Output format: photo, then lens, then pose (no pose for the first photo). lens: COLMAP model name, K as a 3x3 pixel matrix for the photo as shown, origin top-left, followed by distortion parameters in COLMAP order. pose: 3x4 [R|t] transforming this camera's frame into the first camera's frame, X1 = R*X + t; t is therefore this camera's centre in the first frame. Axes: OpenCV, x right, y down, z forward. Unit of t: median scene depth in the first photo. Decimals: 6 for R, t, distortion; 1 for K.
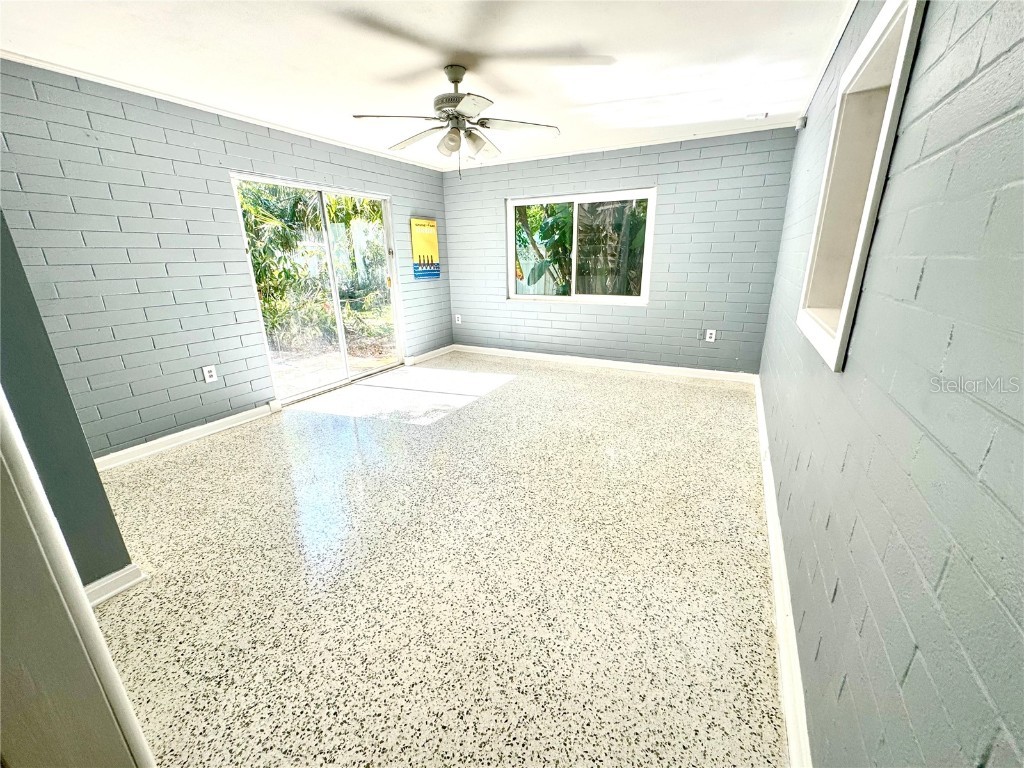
lens RADIAL K [[412.9, 0, 512.0], [0, 412.9, 384.0], [0, 0, 1]] dist [-0.002180, -0.000056]
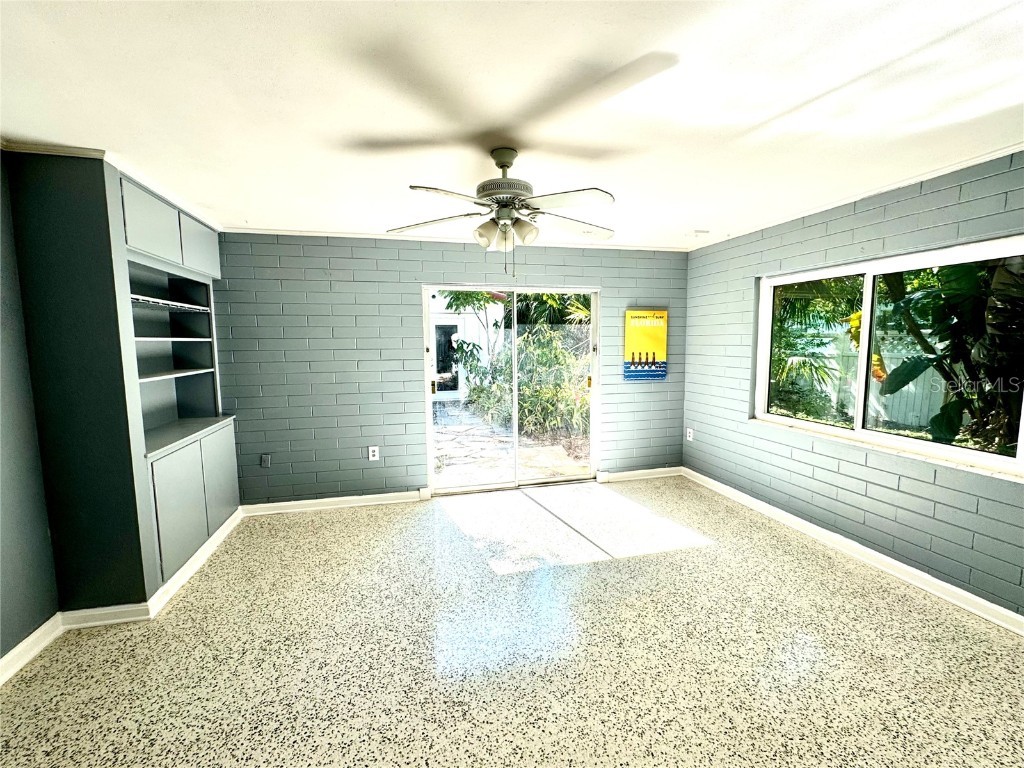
lens RADIAL K [[443.7, 0, 512.0], [0, 443.7, 384.0], [0, 0, 1]] dist [-0.001578, 0.000077]
pose [[0.672662, 0.082244, -0.735365, 0.293621], [-0.220893, 0.970808, -0.093482, -0.126684], [0.706209, 0.225319, 0.671193, 0.277170]]
